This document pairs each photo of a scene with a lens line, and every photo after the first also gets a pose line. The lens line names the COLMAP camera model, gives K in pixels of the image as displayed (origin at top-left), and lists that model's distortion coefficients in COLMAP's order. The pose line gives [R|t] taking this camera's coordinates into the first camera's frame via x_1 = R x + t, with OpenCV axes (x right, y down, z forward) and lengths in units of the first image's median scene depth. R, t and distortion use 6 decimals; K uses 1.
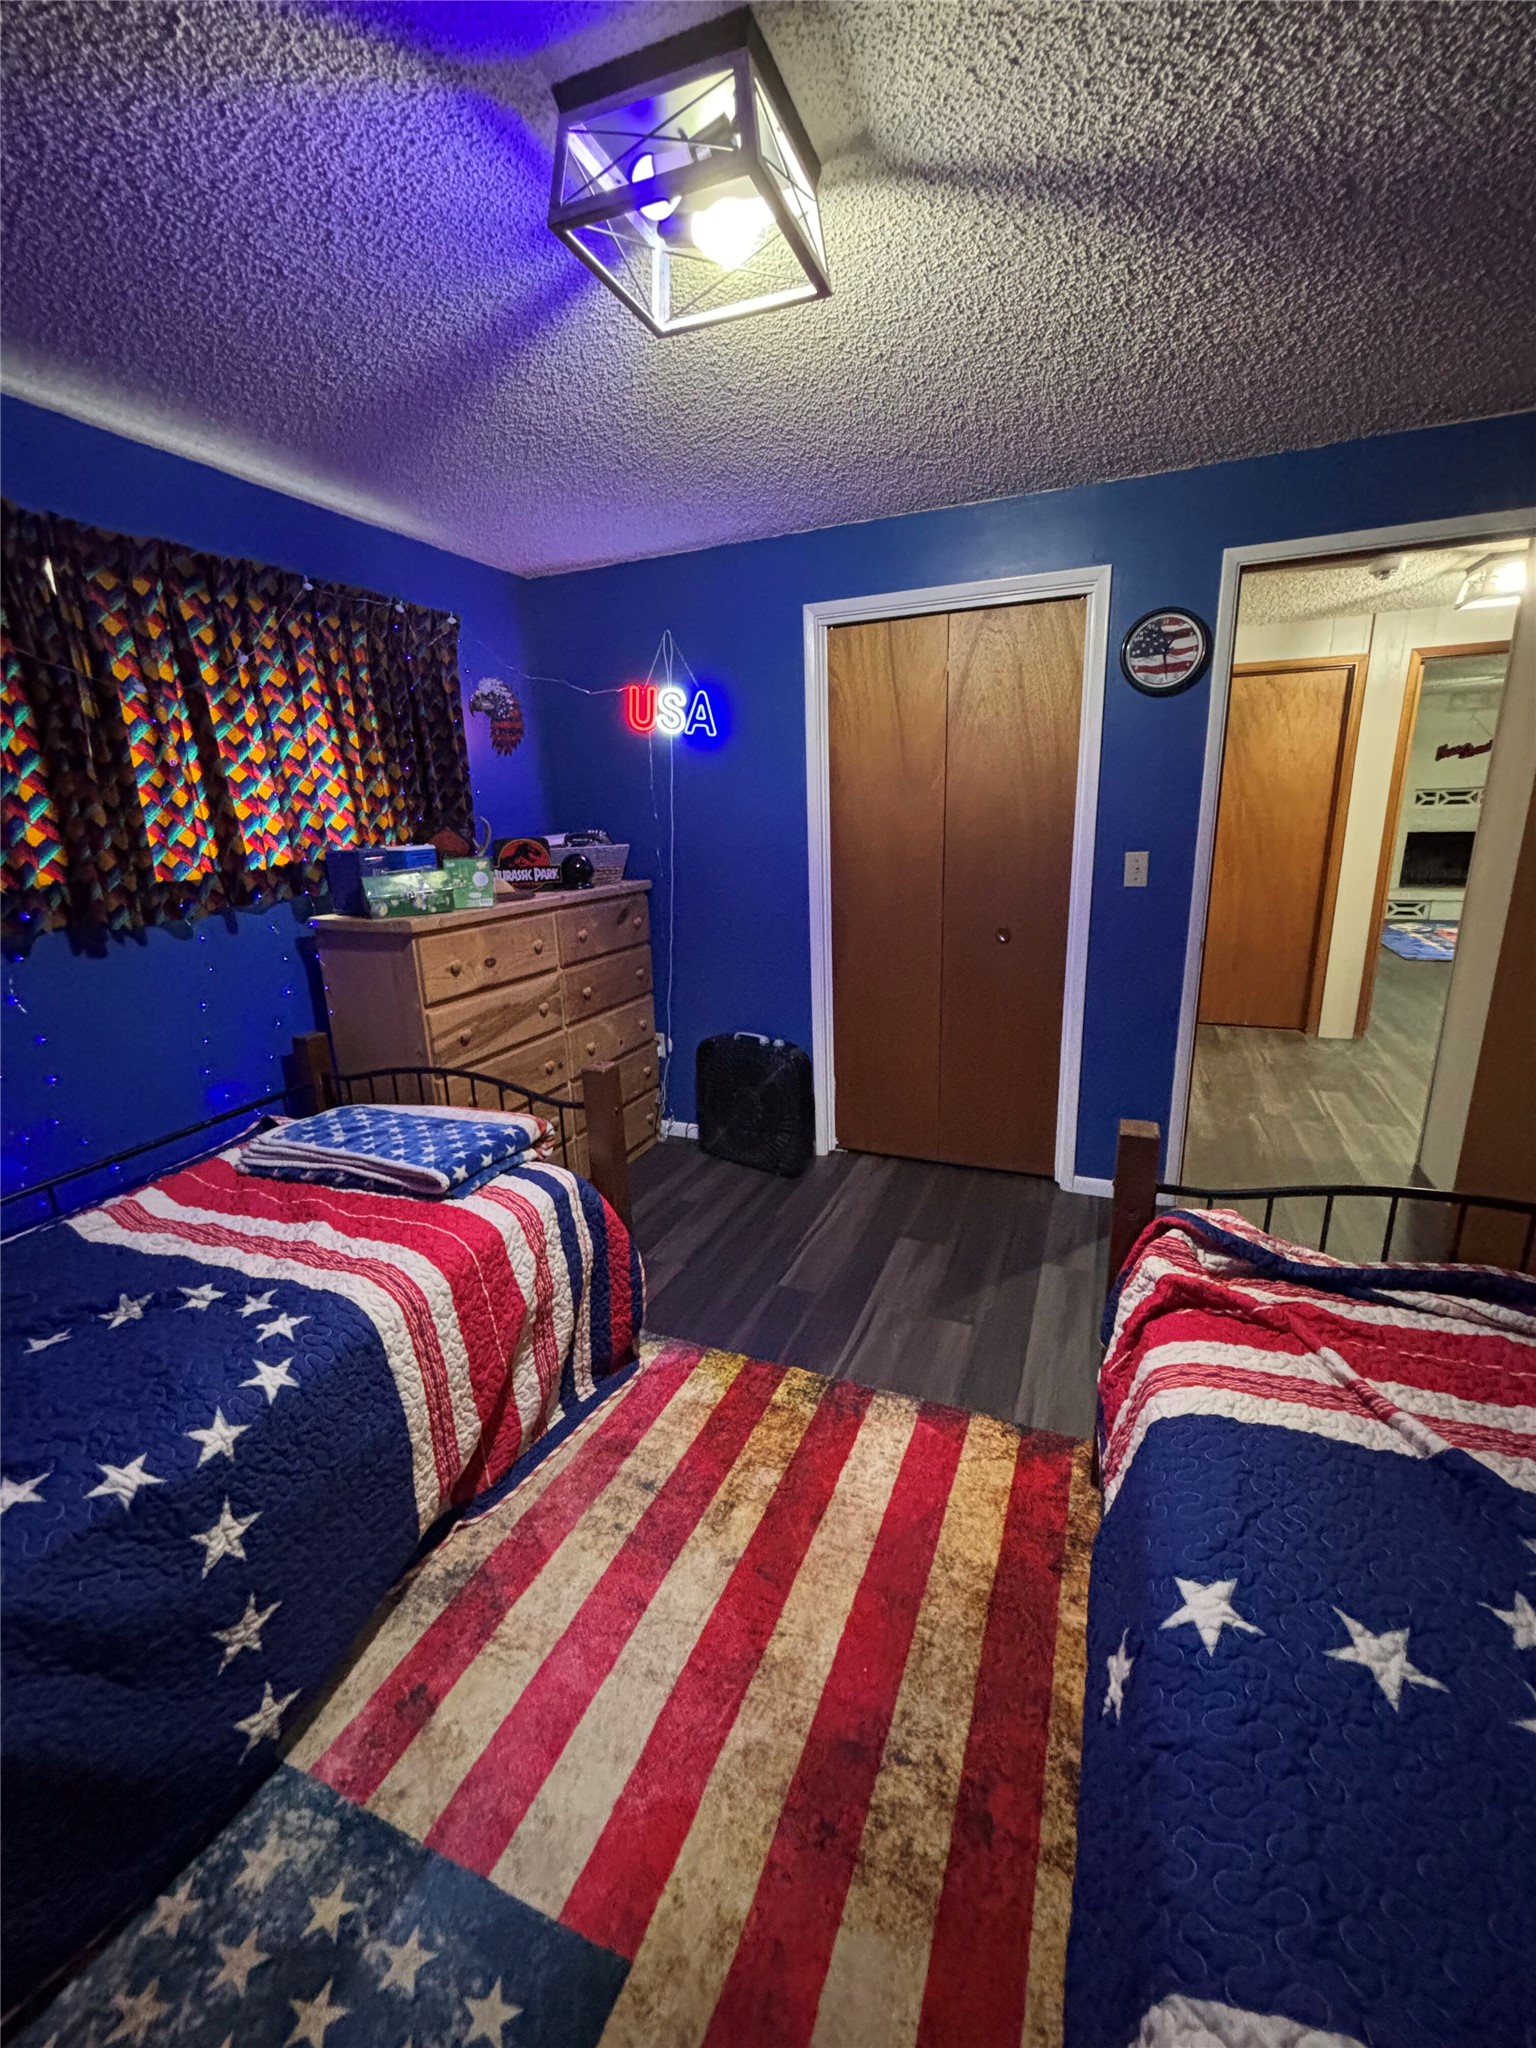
lens RADIAL K [[816.4, 0, 771.6], [0, 816.4, 1024.7], [0, 0, 1]] dist [-0.000284, -0.000811]
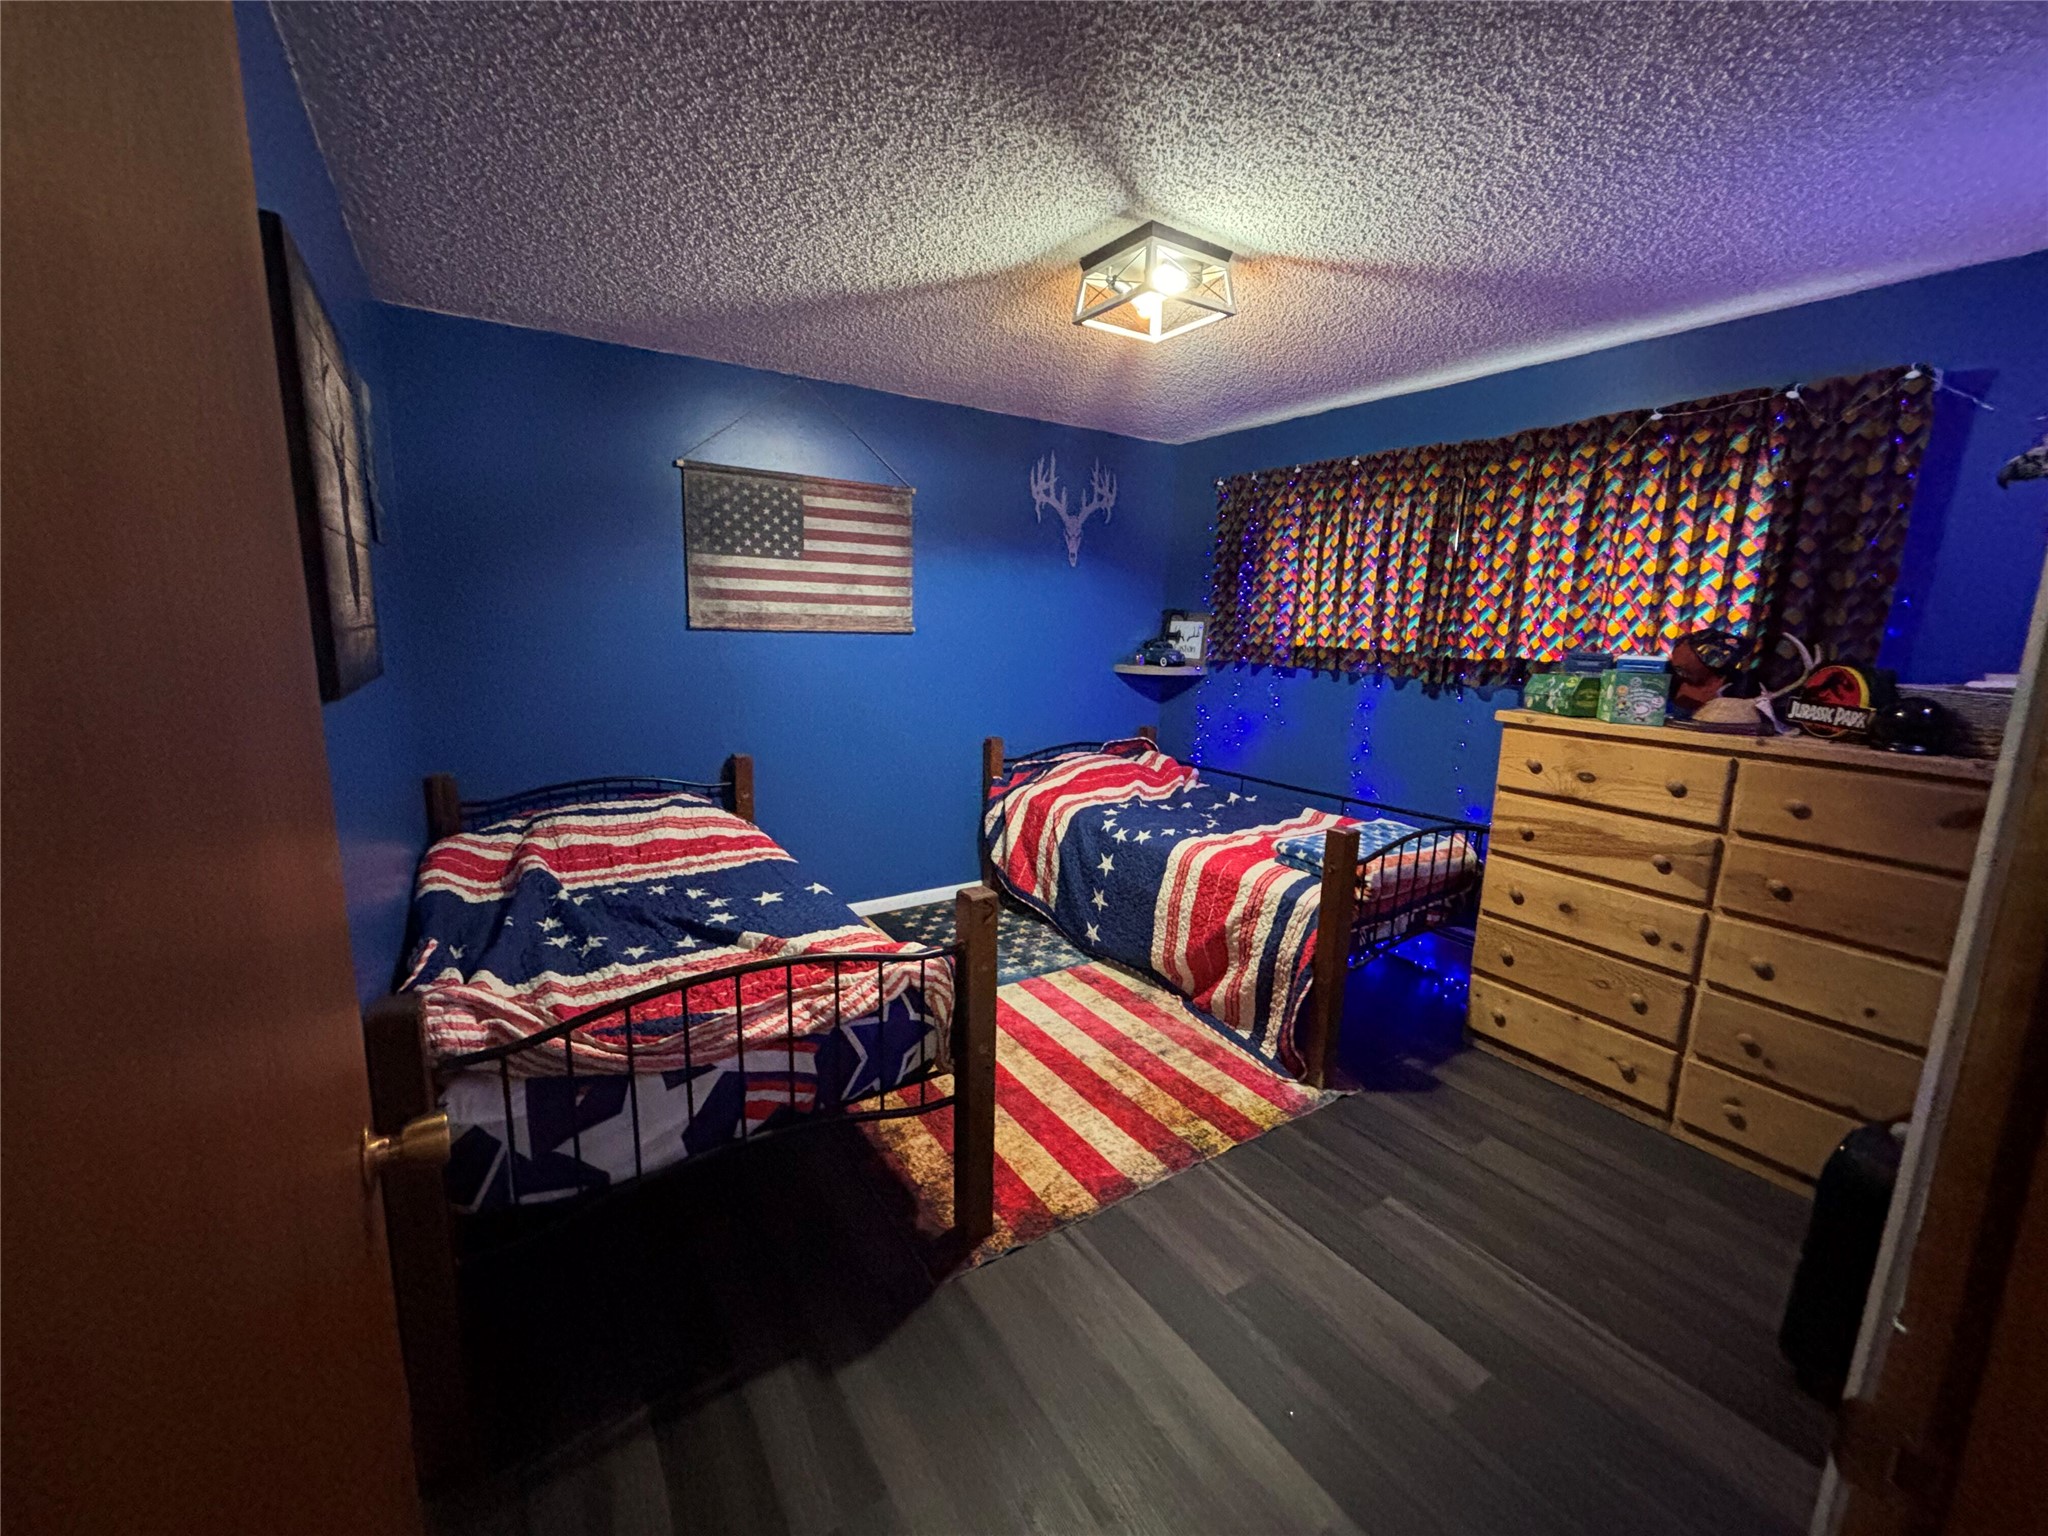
lens RADIAL K [[816.4, 0, 1025.1], [0, 816.4, 764.4], [0, 0, 1]] dist [-0.000284, -0.000811]
pose [[-0.562913, 0.168053, -0.809251, 1.055381], [-0.220046, 0.913301, 0.342725, -0.362571], [0.796686, 0.370997, -0.477130, 1.235451]]
